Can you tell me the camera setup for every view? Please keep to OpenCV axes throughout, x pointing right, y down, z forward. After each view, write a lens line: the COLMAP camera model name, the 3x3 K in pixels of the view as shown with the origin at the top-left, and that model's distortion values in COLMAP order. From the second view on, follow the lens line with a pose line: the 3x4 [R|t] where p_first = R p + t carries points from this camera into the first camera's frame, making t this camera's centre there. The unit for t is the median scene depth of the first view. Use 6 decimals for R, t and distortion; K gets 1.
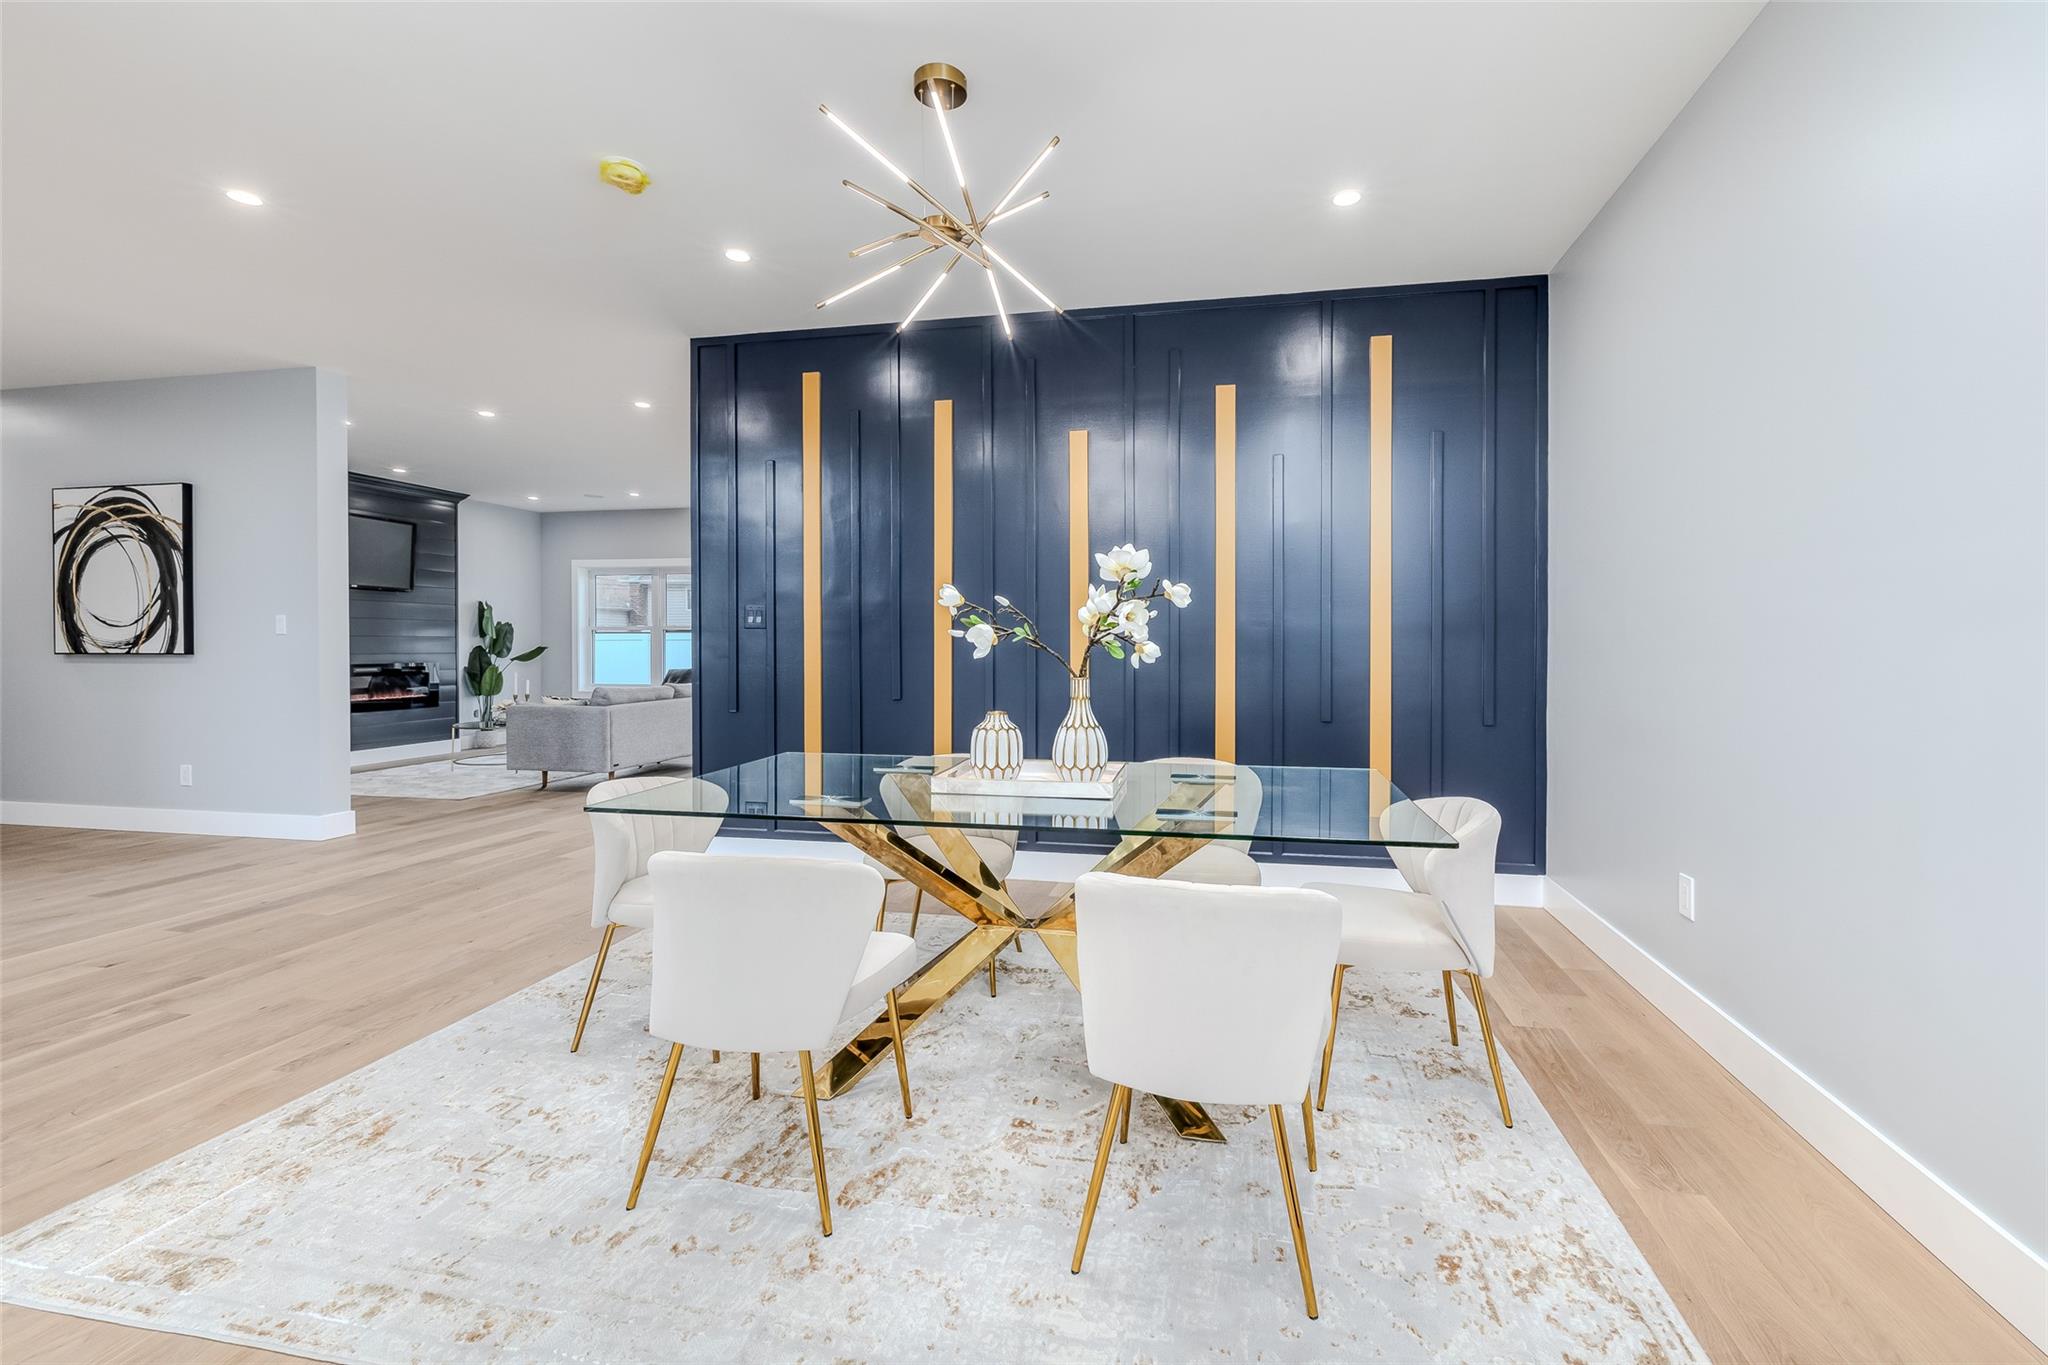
lens RADIAL K [[891.9, 0, 1055.7], [0, 891.9, 647.8], [0, 0, 1]] dist [-0.001080, -0.000053]
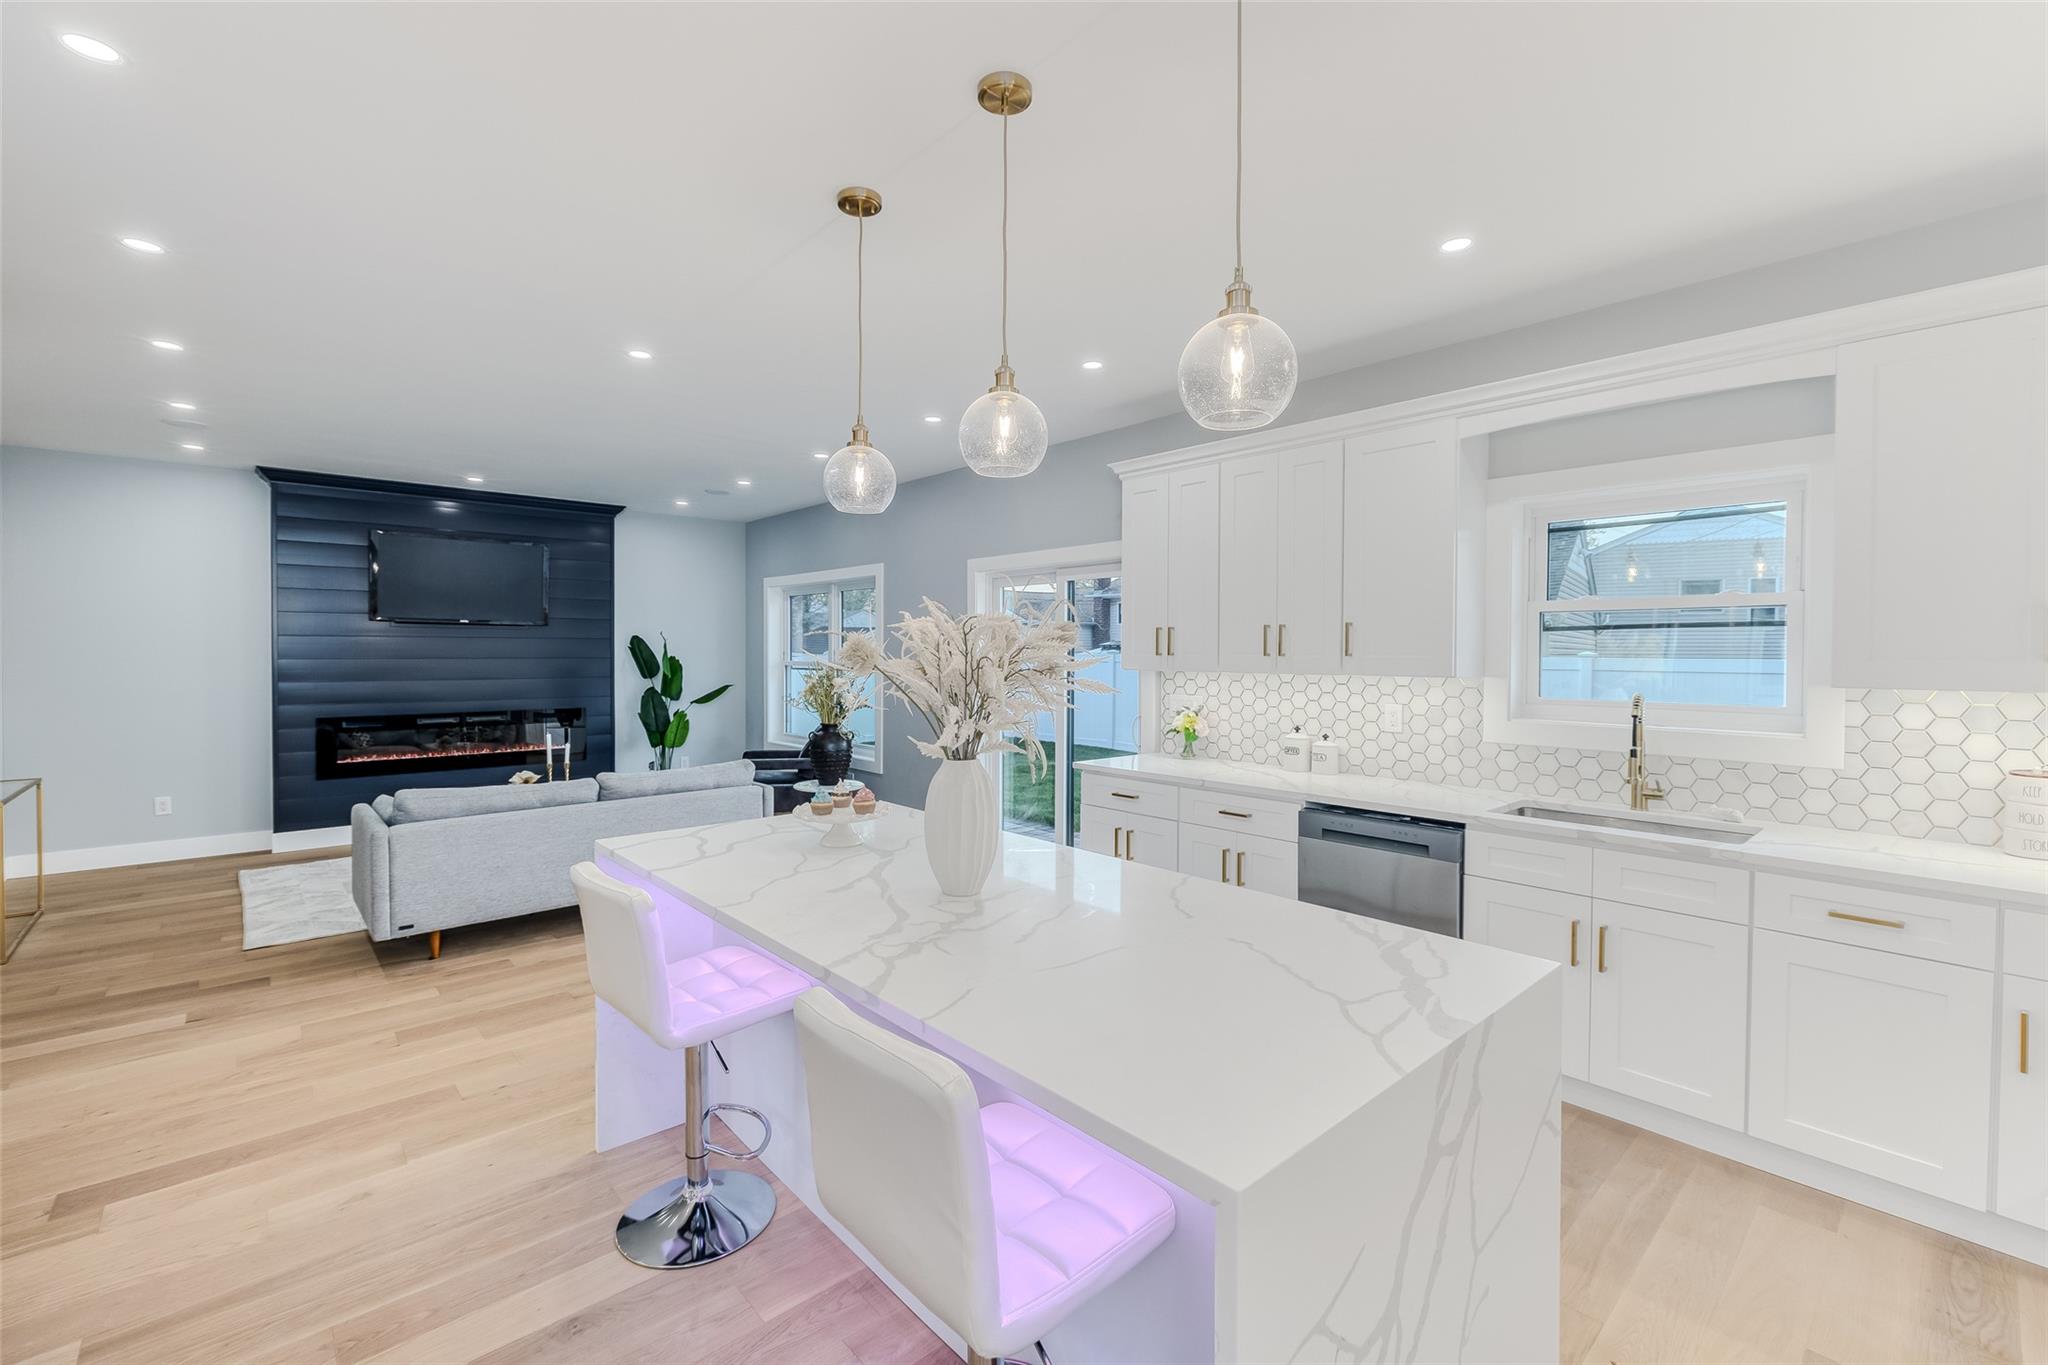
lens RADIAL K [[888.1, 0, 987.3], [0, 888.1, 664.2], [0, 0, 1]] dist [-0.003436, 0.000225]
pose [[0.779955, 0.012912, -0.625703, 0.233293], [-0.006956, 0.999904, 0.011963, -0.065608], [0.625797, -0.004979, 0.779970, 1.010263]]
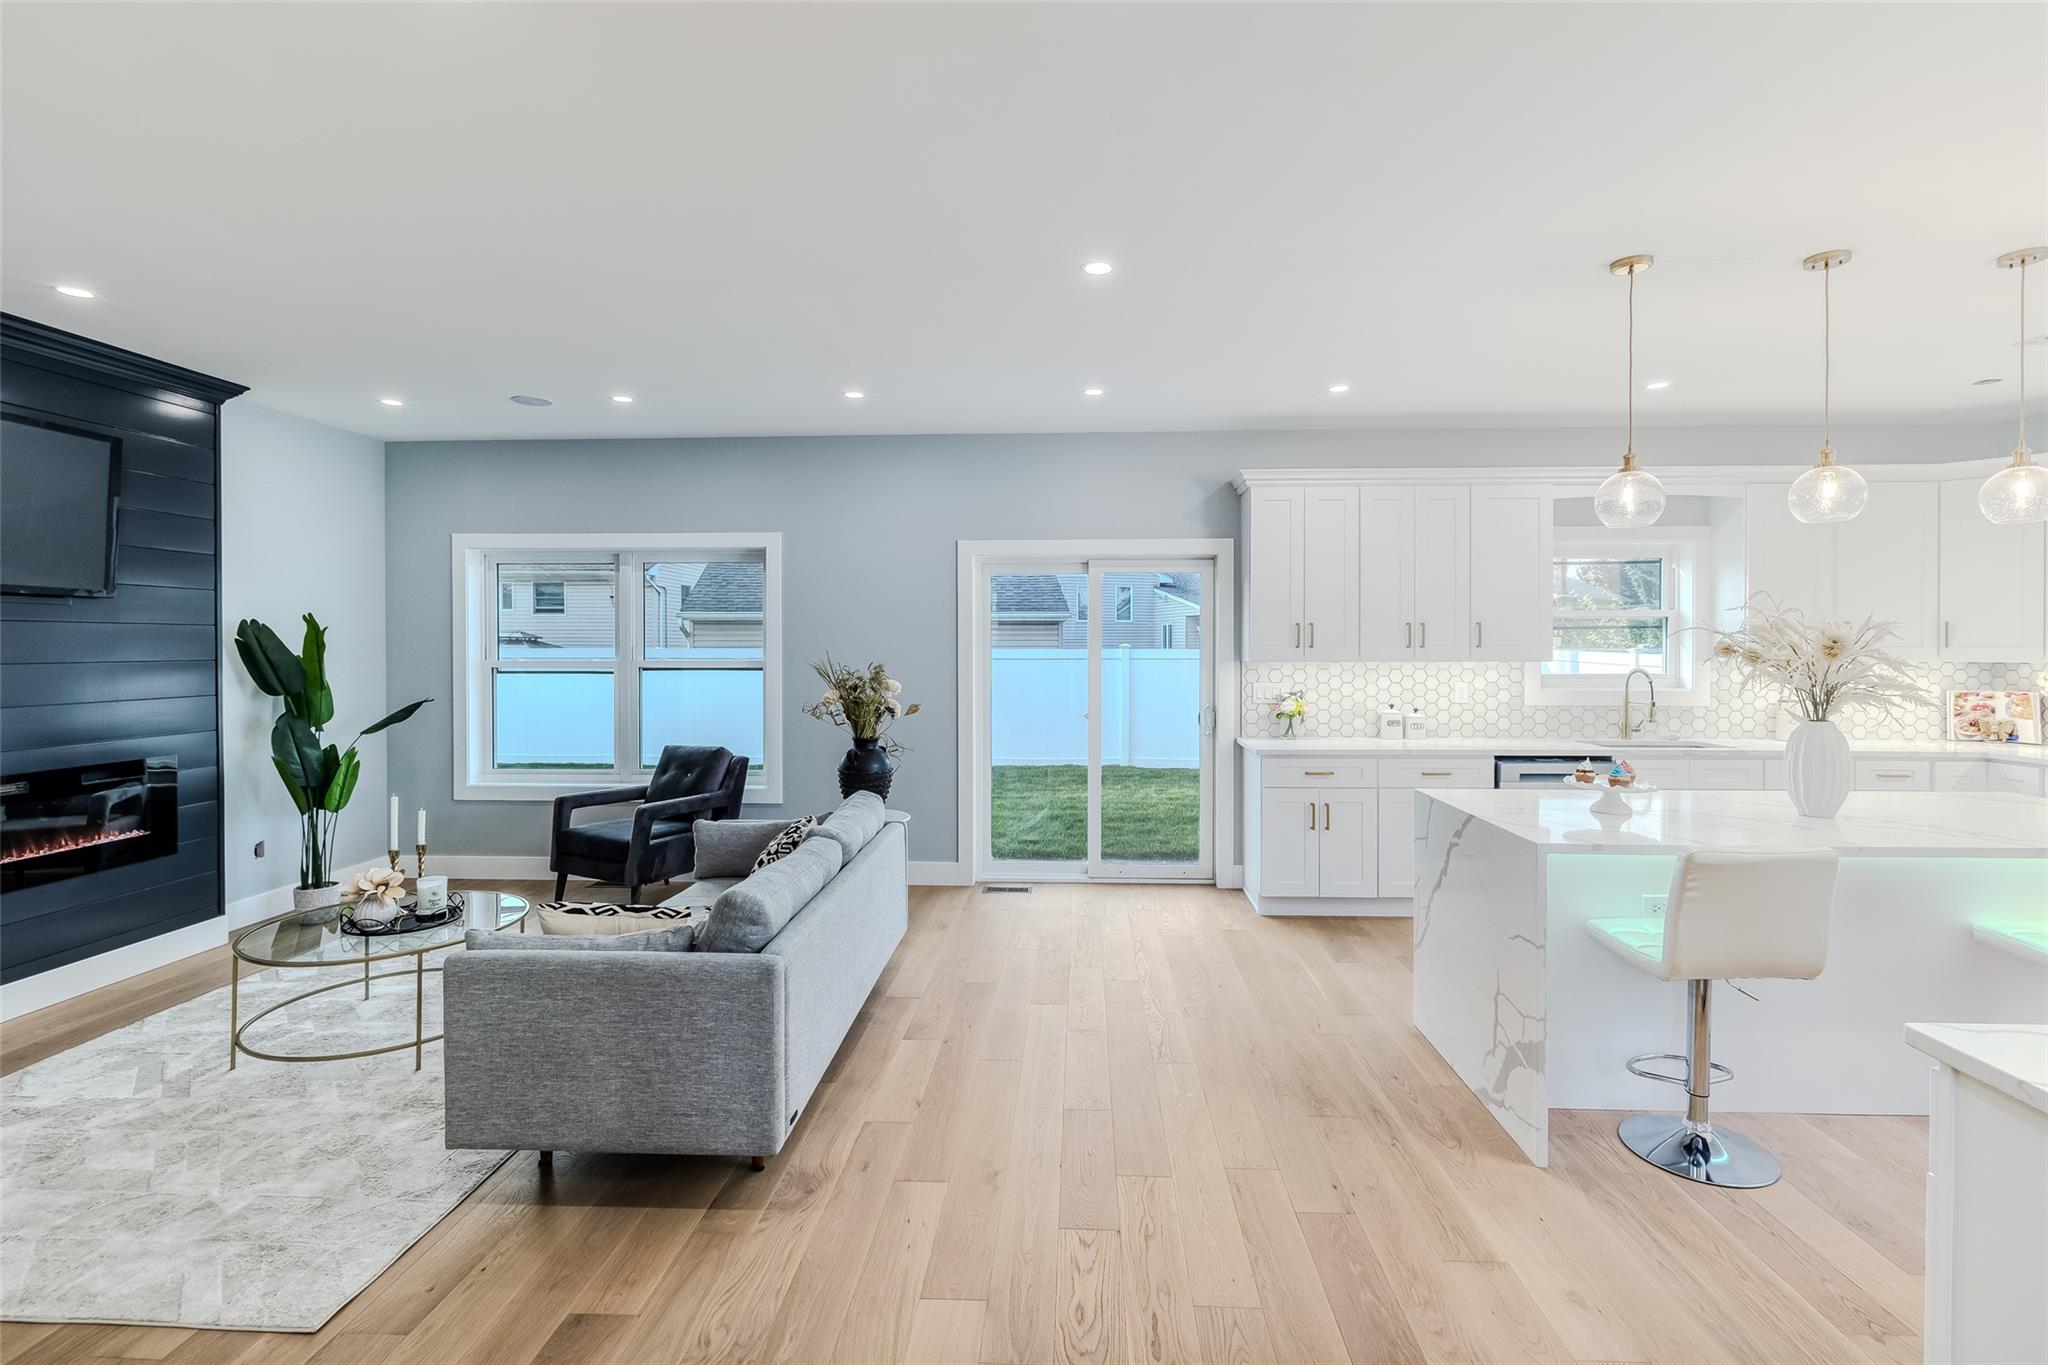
lens RADIAL K [[972.8, 0, 1045.1], [0, 972.8, 651.3], [0, 0, 1]] dist [-0.005545, 0.001065]
pose [[0.988273, -0.000309, 0.152694, -0.583461], [0.000042, 0.999998, 0.001754, -0.063213], [-0.152694, -0.001727, 0.988272, 0.787623]]
